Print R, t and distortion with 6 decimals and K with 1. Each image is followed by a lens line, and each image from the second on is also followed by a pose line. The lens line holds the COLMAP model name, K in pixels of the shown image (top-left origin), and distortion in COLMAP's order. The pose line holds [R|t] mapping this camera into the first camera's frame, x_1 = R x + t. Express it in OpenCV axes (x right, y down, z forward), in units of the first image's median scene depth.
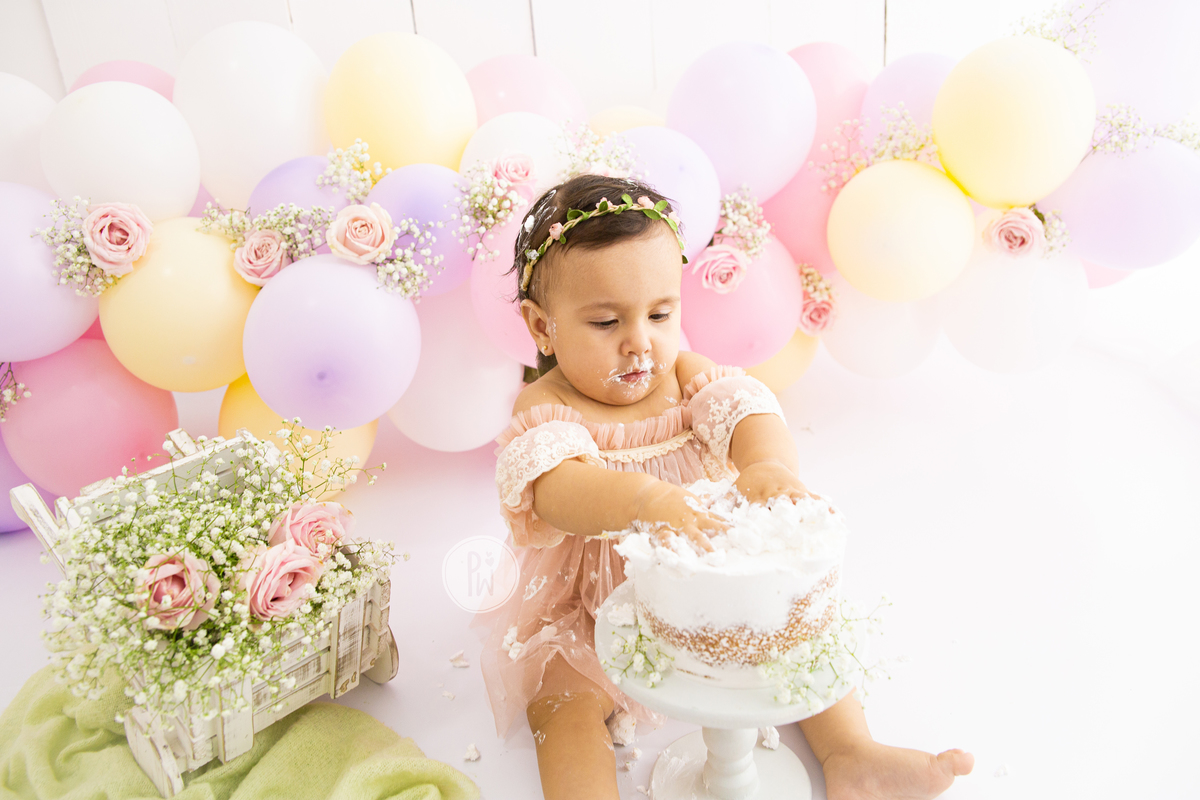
lens RADIAL K [[979.7, 0, 599.7], [0, 979.7, 401.6], [0, 0, 1]] dist [-0.139780, 0.154183]
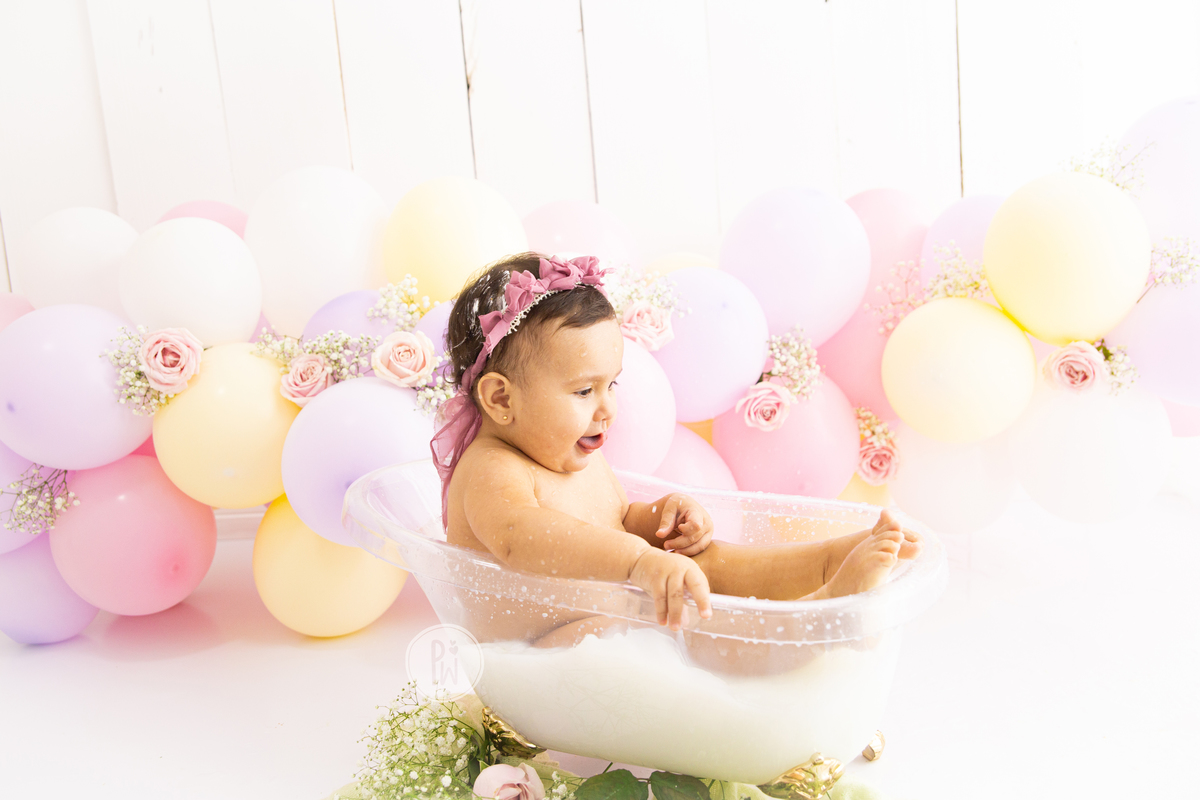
lens RADIAL K [[1189.1, 0, 606.6], [0, 1189.1, 399.6], [0, 0, 1]] dist [-0.045940, 0.003122]
pose [[0.993792, 0.005670, -0.111105, 0.097444], [-0.029399, 0.976581, -0.213131, 0.116555], [0.107295, 0.215074, 0.970686, -0.181875]]
